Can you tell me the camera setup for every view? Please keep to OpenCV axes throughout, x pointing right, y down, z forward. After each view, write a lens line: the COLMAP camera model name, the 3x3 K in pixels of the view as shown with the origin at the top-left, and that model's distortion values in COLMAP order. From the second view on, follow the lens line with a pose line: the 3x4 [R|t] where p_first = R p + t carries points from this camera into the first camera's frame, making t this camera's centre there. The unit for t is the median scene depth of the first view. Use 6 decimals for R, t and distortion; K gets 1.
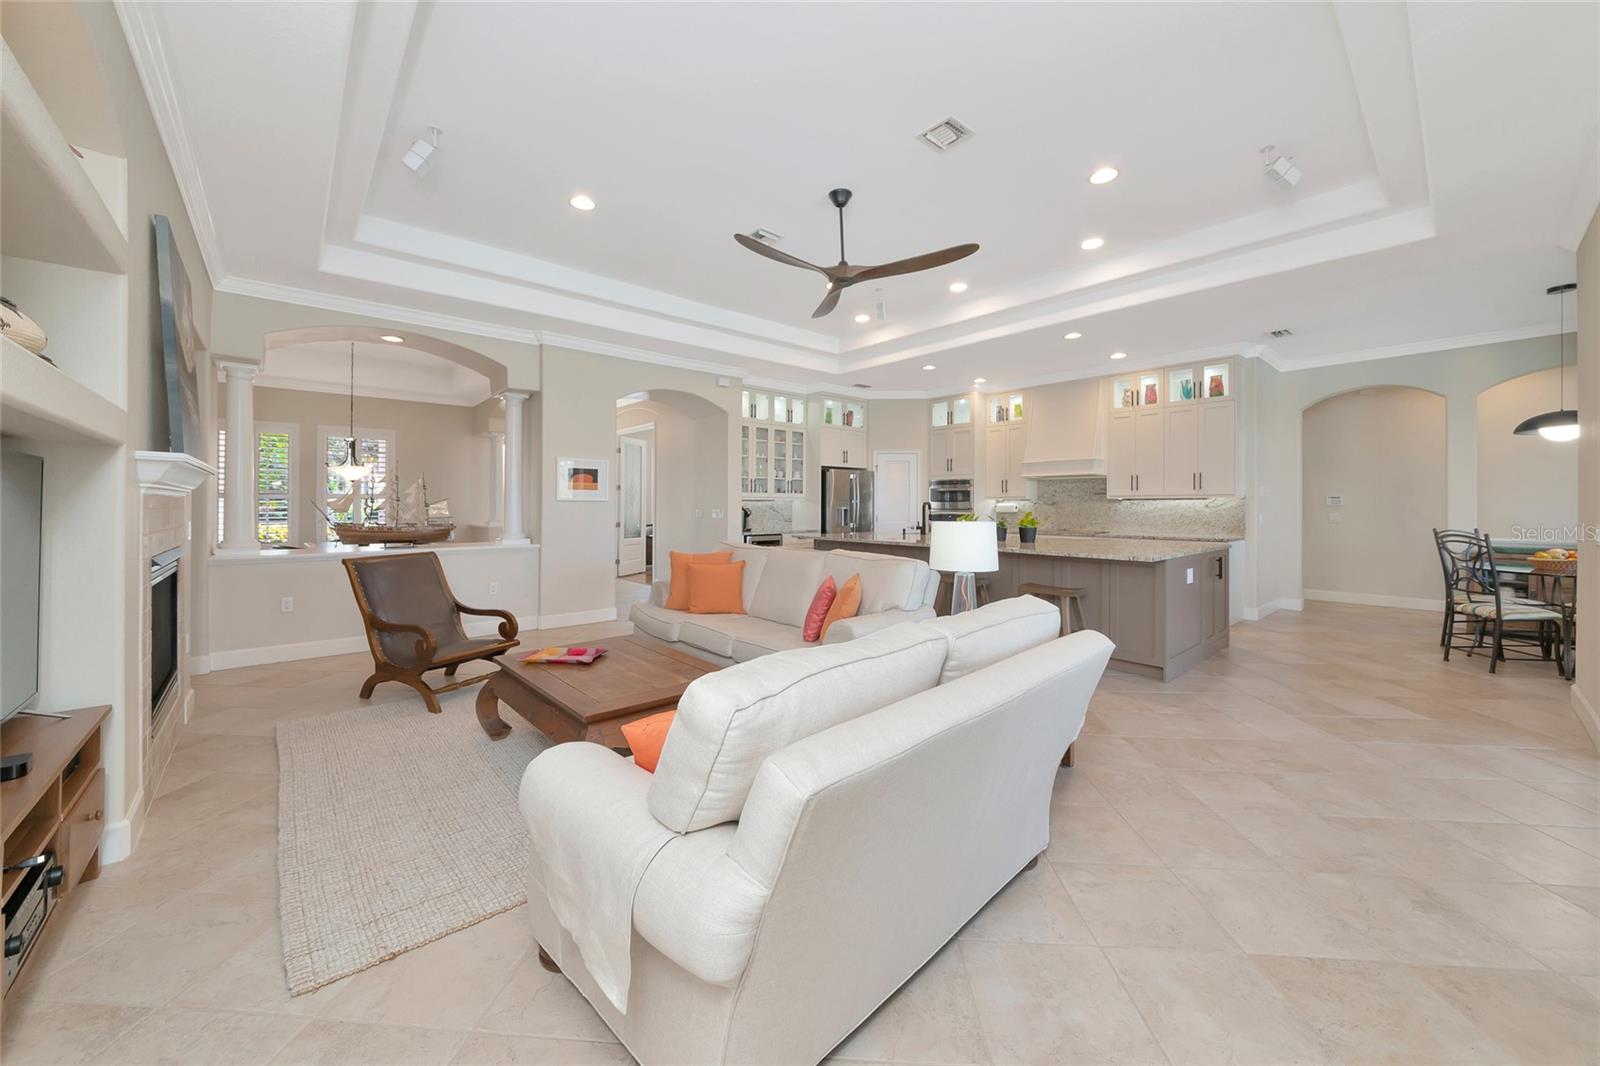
lens RADIAL K [[594.6, 0, 794.9], [0, 594.6, 504.4], [0, 0, 1]] dist [-0.012924, -0.000014]
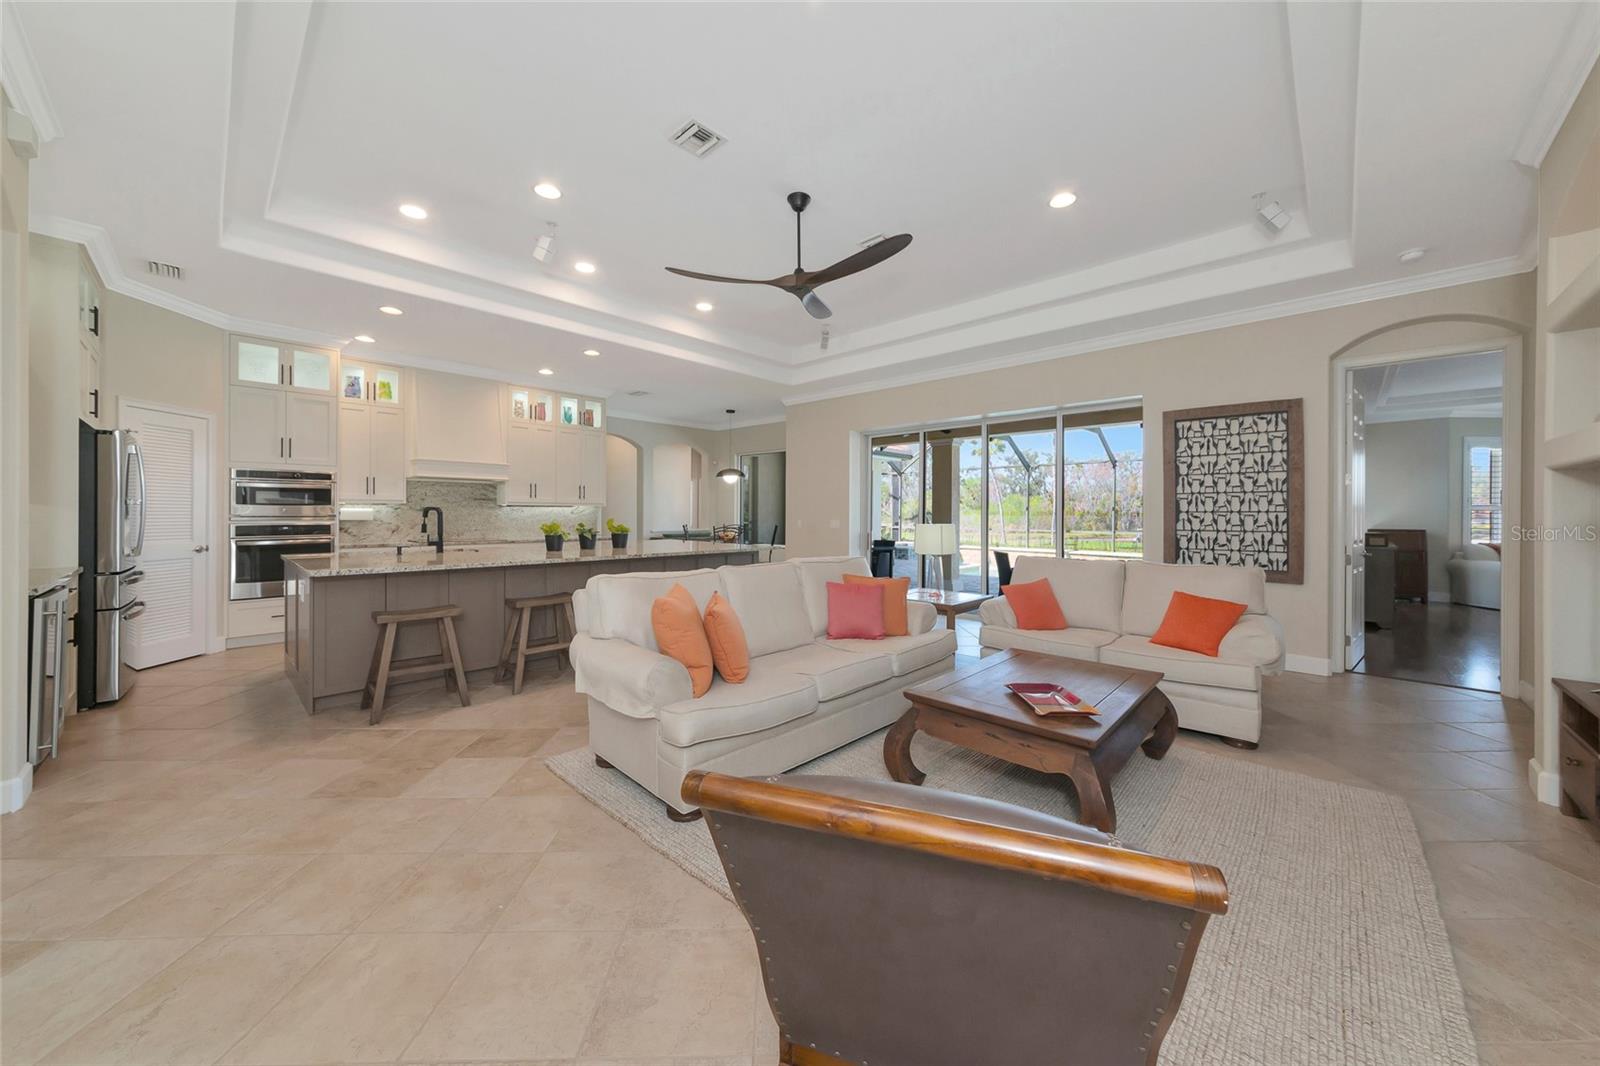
lens RADIAL K [[565.7, 0, 795.4], [0, 565.7, 512.0], [0, 0, 1]] dist [0.000216, 0.000154]
pose [[-0.098645, -0.000652, 0.995122, -0.478026], [-0.007439, 0.999972, -0.000083, -0.001147], [-0.995095, -0.007411, -0.098647, 0.607233]]
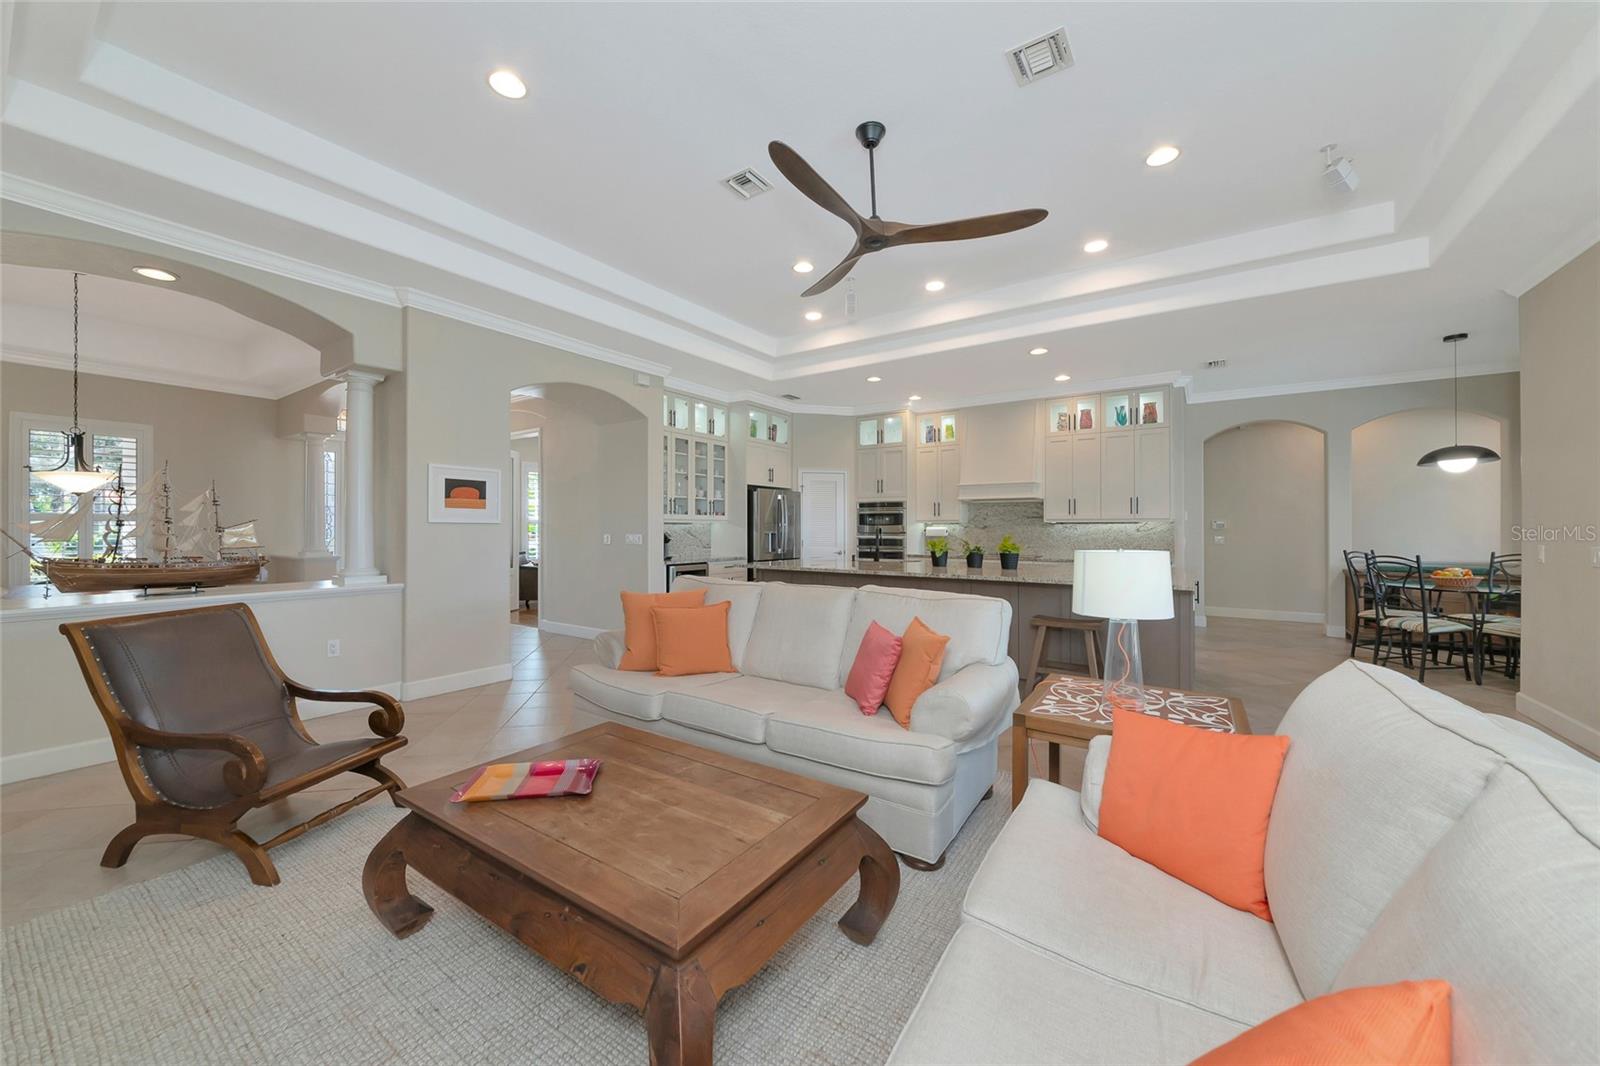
lens RADIAL K [[588.2, 0, 800.0], [0, 588.2, 533.0], [0, 0, 1]] dist [-0.014416, -0.000100]
pose [[0.966825, -0.001844, 0.255434, -0.119103], [-0.000092, 0.999971, 0.007566, 0.000582], [-0.255441, -0.007339, 0.966797, 0.154225]]
